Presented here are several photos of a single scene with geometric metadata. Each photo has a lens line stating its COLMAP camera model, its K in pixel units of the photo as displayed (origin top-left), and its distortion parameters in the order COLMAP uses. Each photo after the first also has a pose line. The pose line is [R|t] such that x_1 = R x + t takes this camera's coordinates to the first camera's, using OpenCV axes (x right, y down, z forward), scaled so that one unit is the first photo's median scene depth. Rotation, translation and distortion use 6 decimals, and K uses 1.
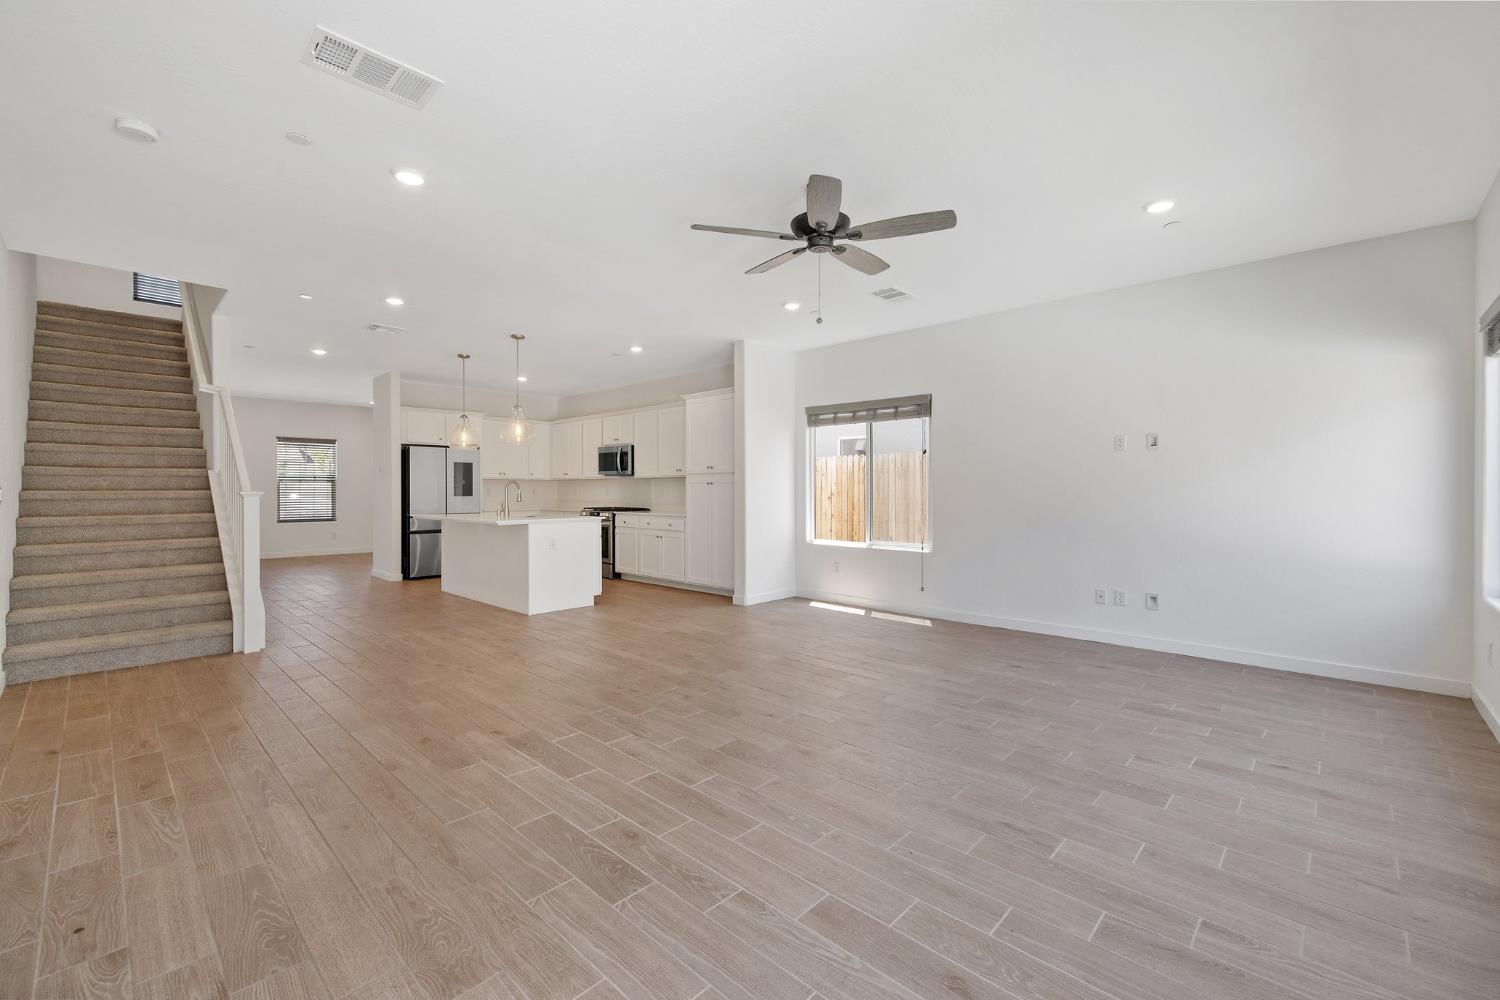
lens RADIAL K [[624.9, 0, 754.0], [0, 624.9, 490.2], [0, 0, 1]] dist [0.001495, 0.000206]
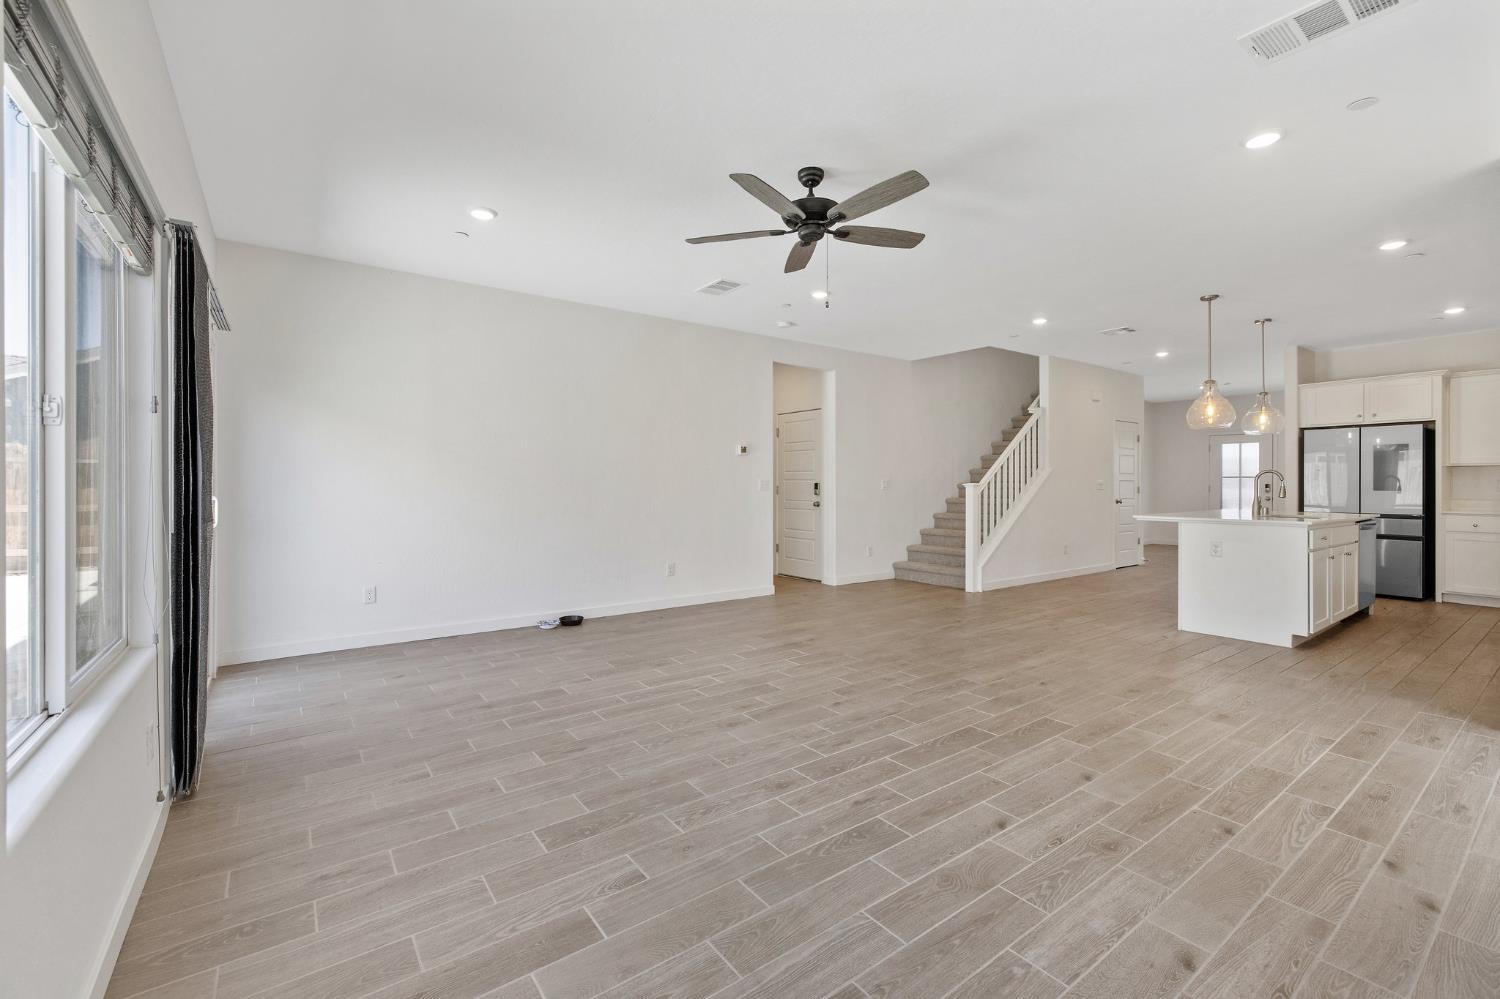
lens RADIAL K [[639.4, 0, 752.1], [0, 639.4, 489.3], [0, 0, 1]] dist [-0.001164, -0.000010]
pose [[-0.182843, 0.008253, -0.983108, 1.268080], [0.000677, 0.999966, 0.008268, 0.004033], [0.983142, 0.000847, -0.182842, 1.248701]]
